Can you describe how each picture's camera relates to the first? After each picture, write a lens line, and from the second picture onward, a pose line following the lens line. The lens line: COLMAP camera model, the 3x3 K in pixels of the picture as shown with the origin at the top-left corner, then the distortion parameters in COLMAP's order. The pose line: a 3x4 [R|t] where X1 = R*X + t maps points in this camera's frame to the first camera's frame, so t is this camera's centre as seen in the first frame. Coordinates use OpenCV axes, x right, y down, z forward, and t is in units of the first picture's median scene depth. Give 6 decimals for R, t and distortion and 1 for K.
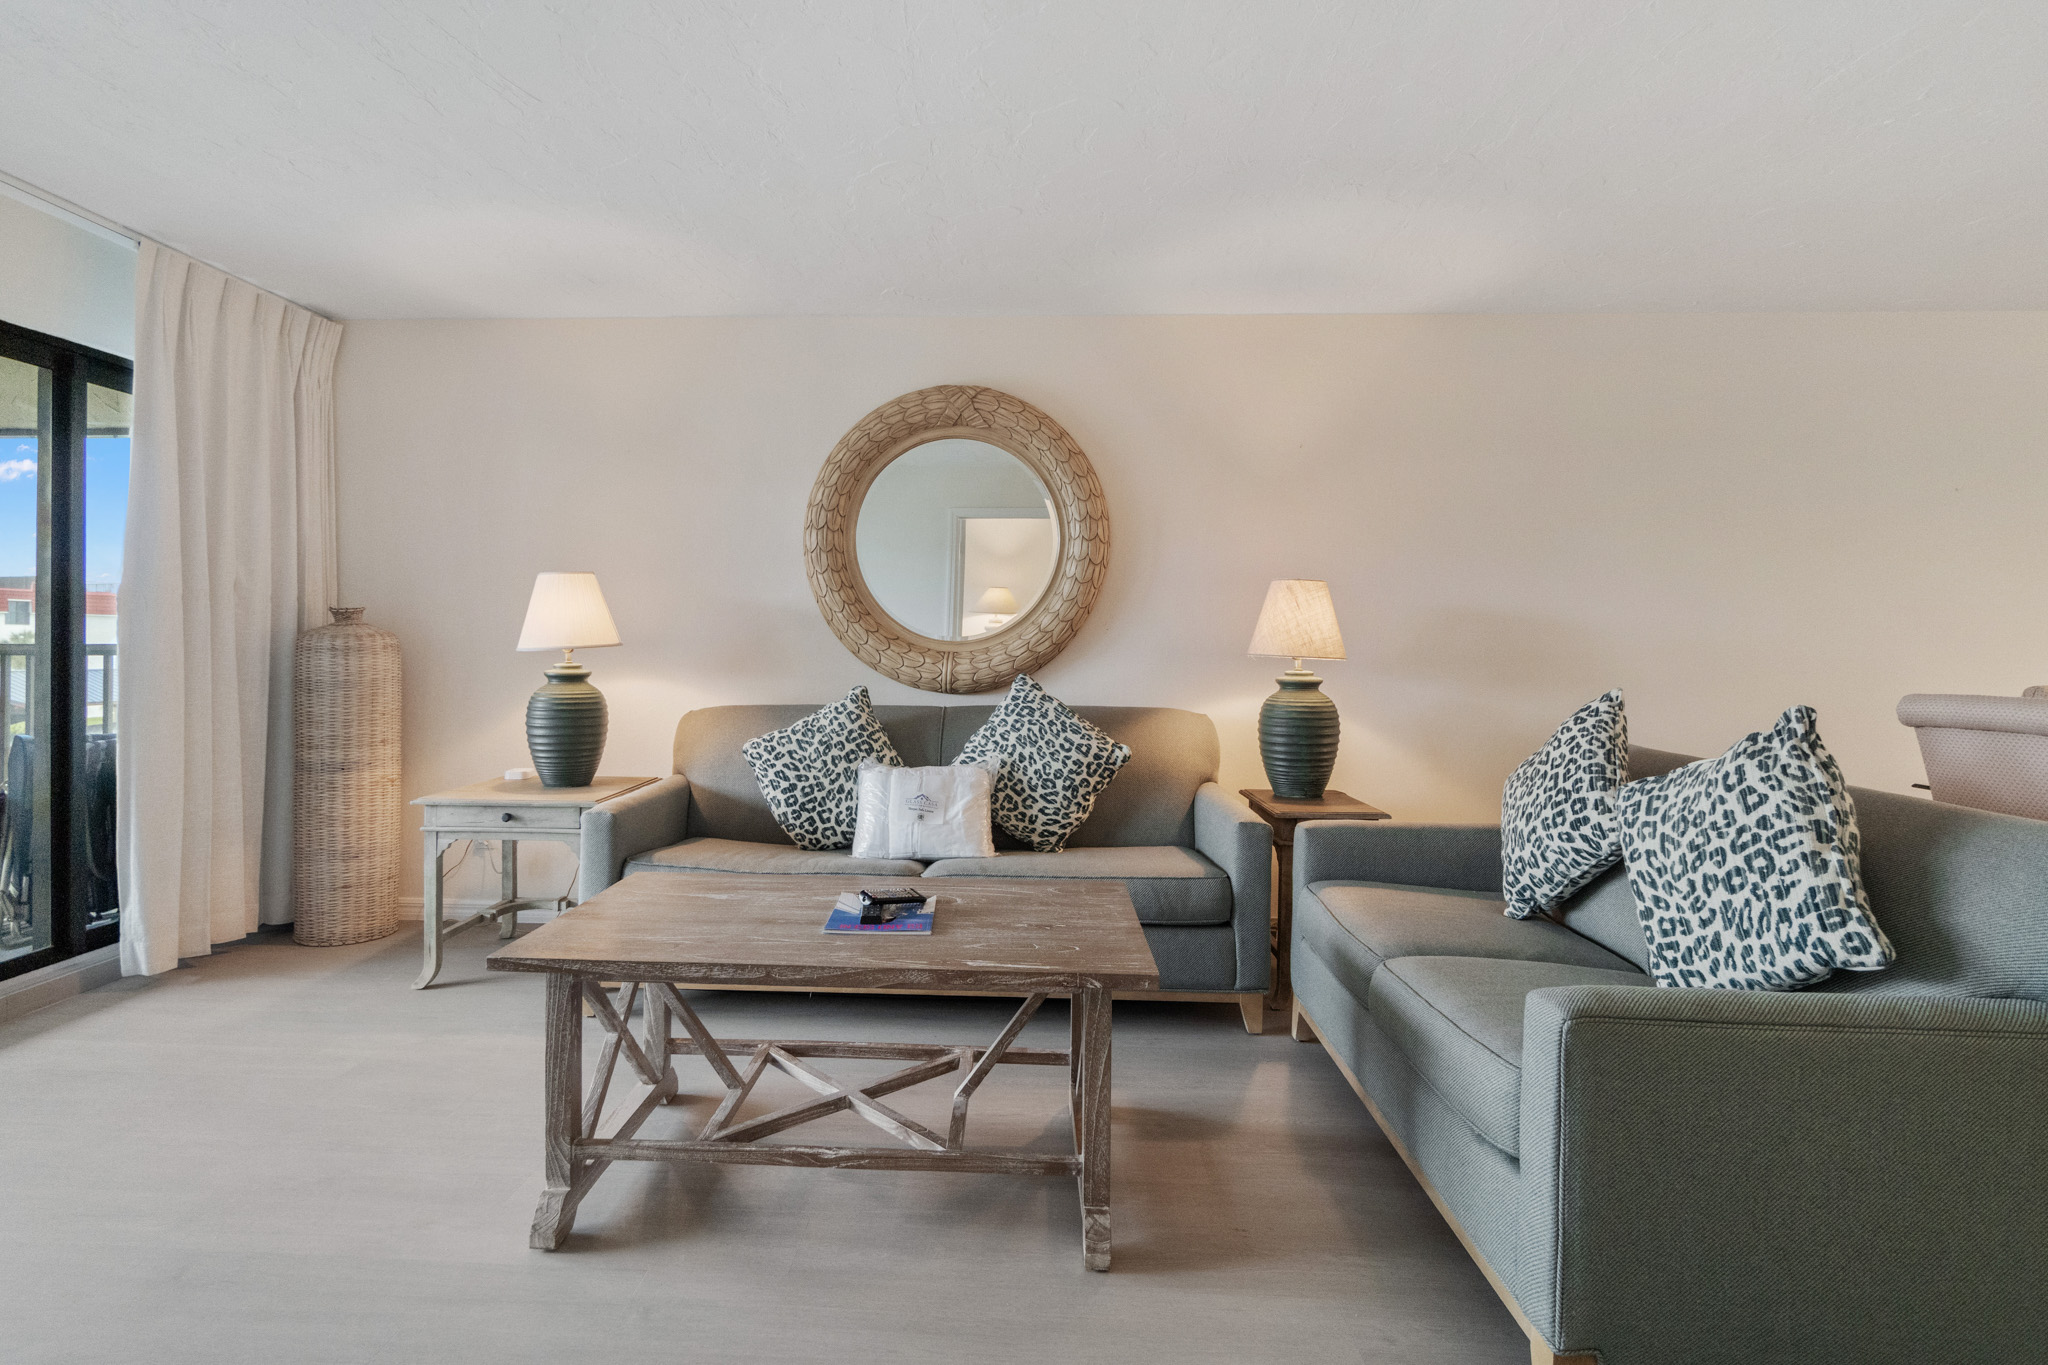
lens RADIAL K [[1040.8, 0, 978.8], [0, 1040.8, 640.2], [0, 0, 1]] dist [-0.000815, 0.000351]
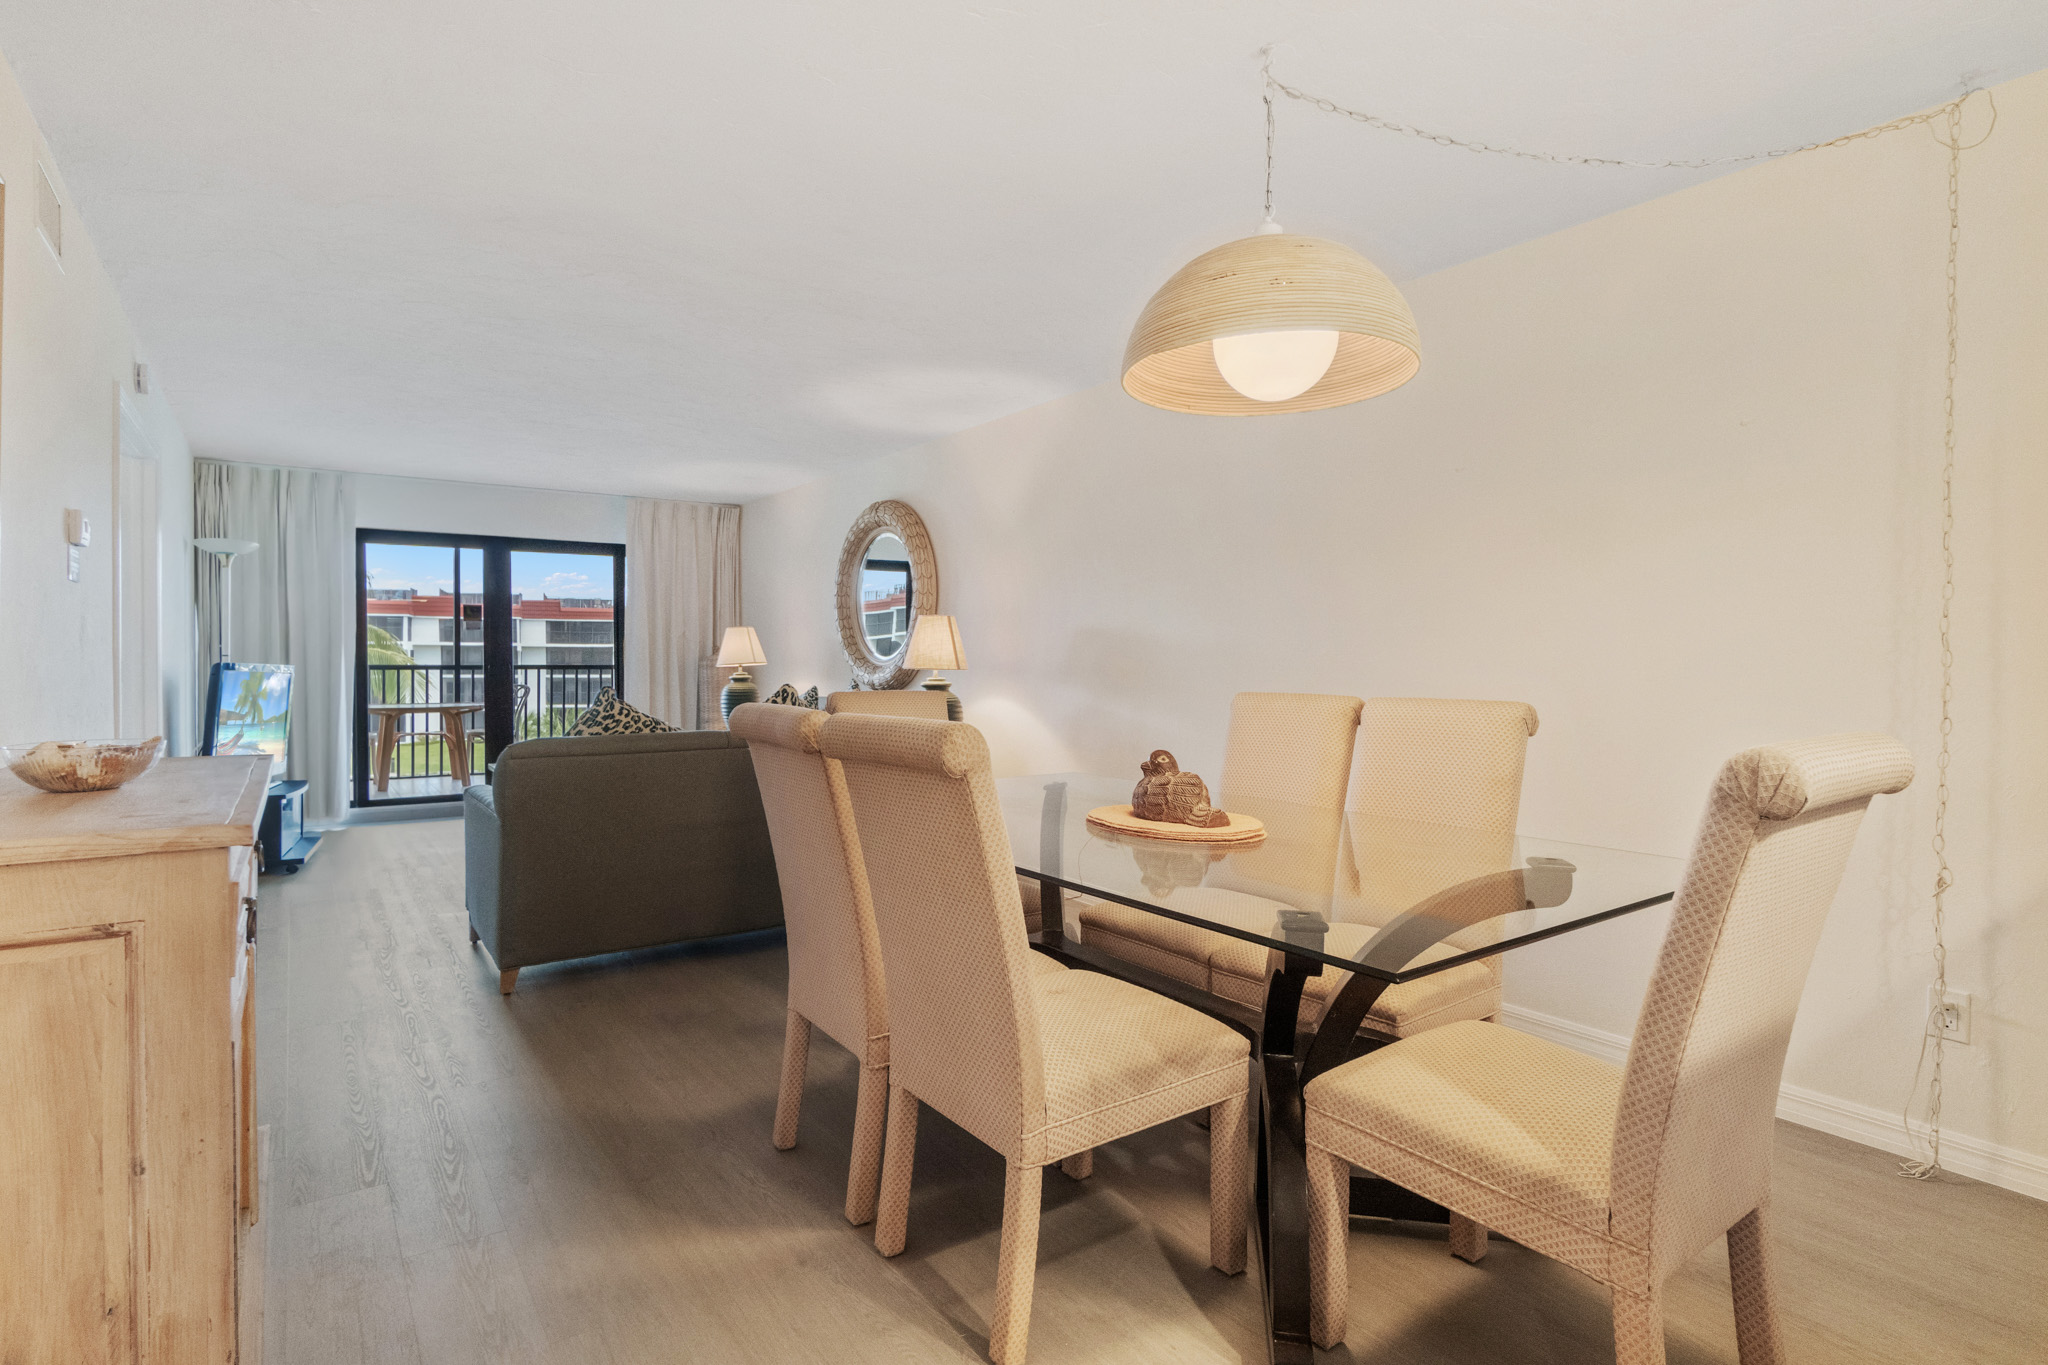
lens RADIAL K [[1018.7, 0, 987.0], [0, 1018.7, 679.2], [0, 0, 1]] dist [-0.004042, 0.000538]
pose [[0.612579, 0.006694, -0.790381, 1.542602], [0.002725, 0.999940, 0.010582, 0.017255], [0.790405, -0.008636, 0.612524, 0.178726]]
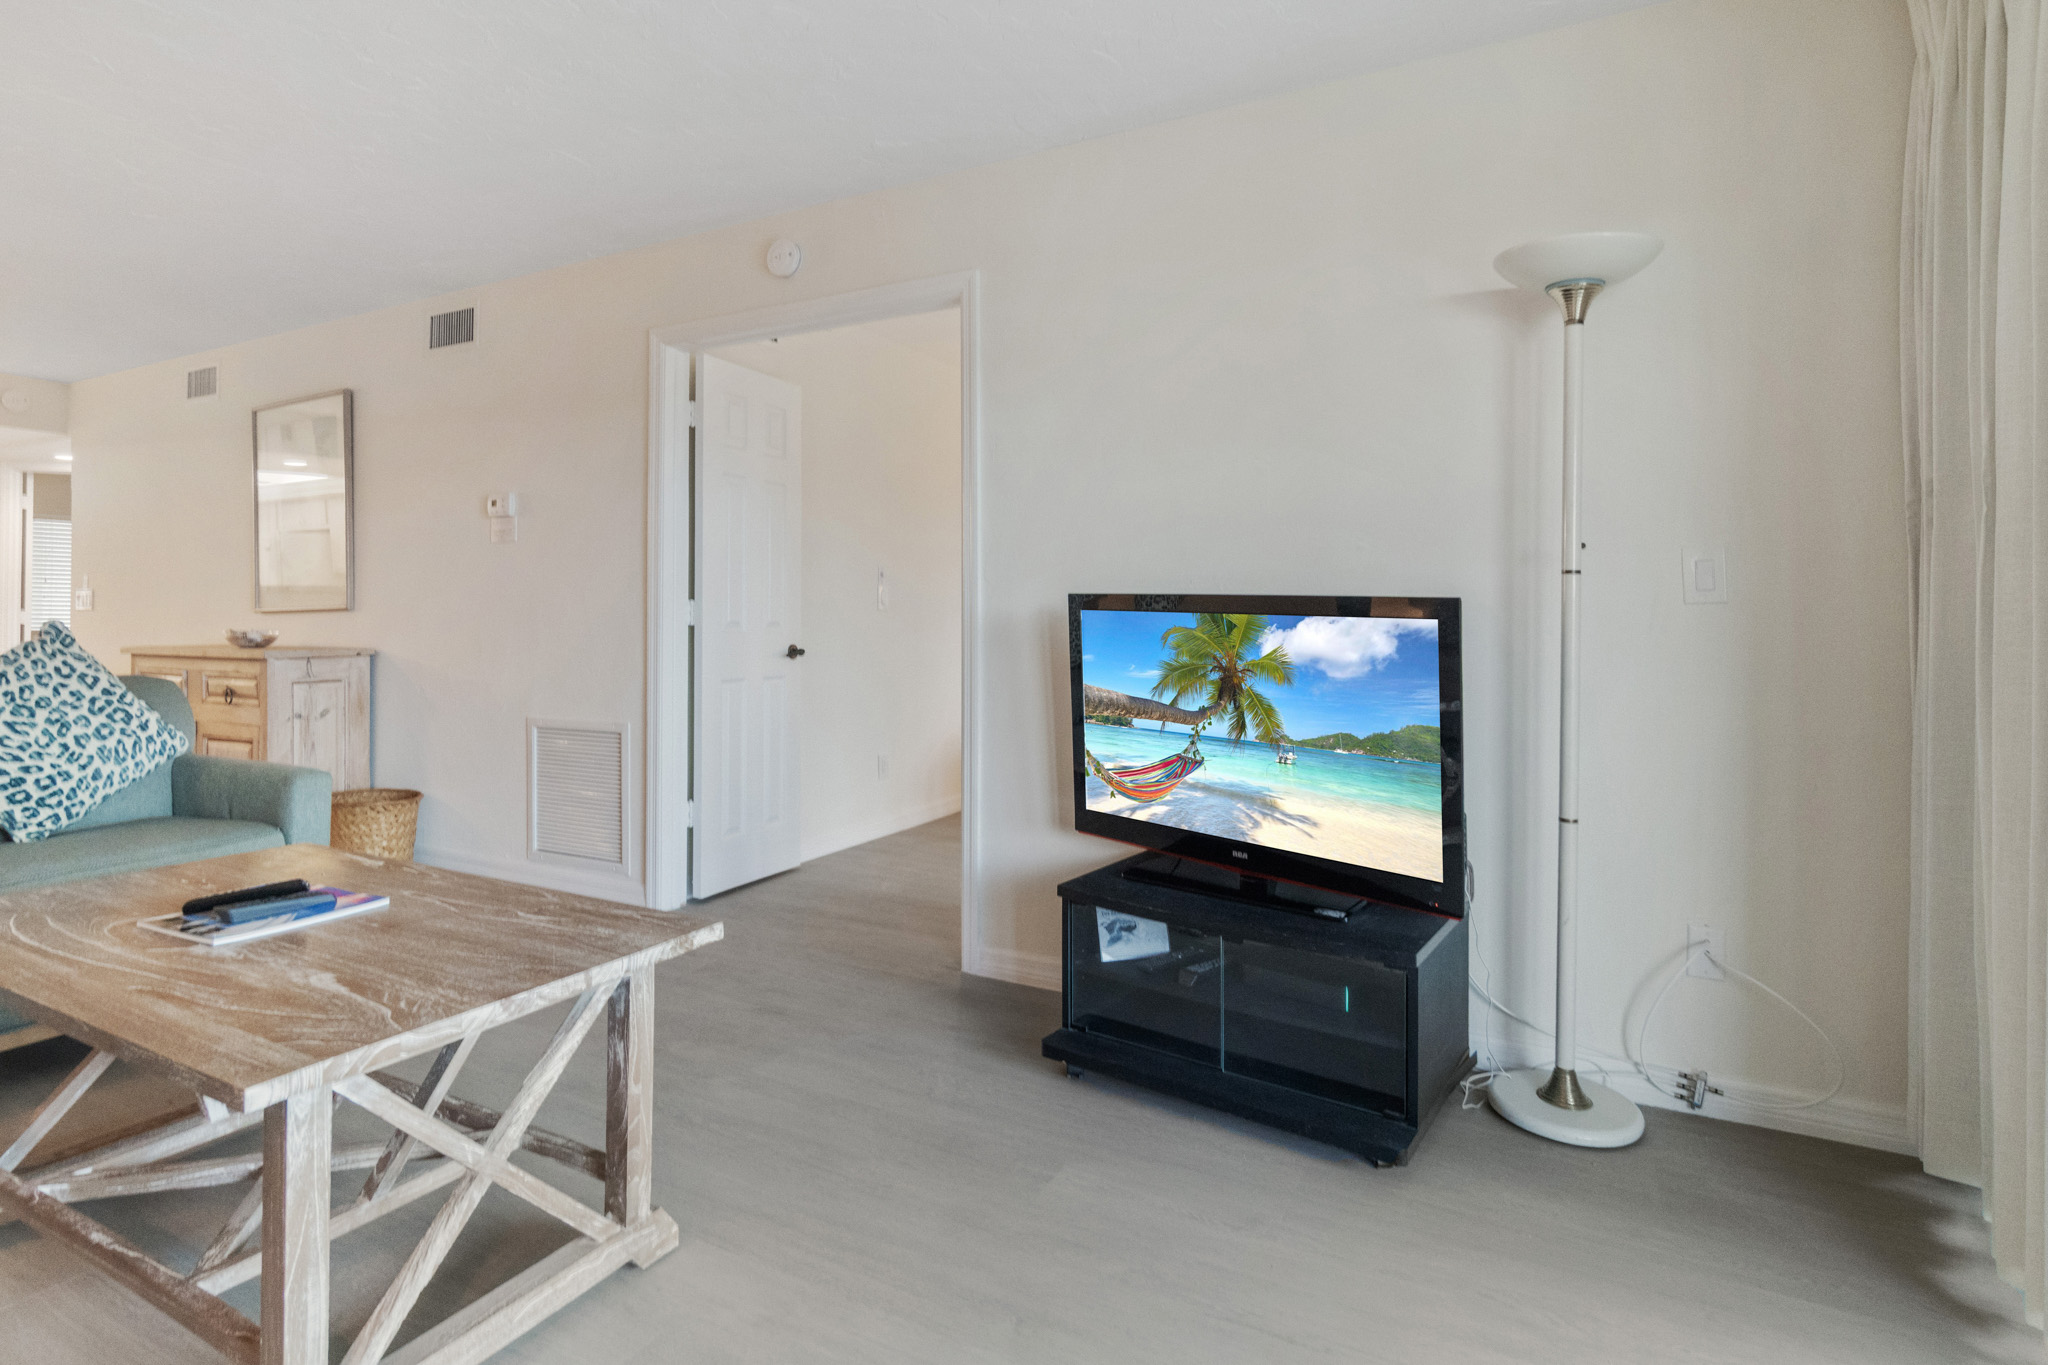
lens RADIAL K [[1036.4, 0, 995.6], [0, 1036.4, 611.5], [0, 0, 1]] dist [0.000323, 0.000296]
pose [[-0.906094, -0.008712, 0.422987, -0.583144], [-0.013923, 0.999860, -0.009230, 0.023987], [-0.422847, -0.014252, -0.906089, 0.944986]]
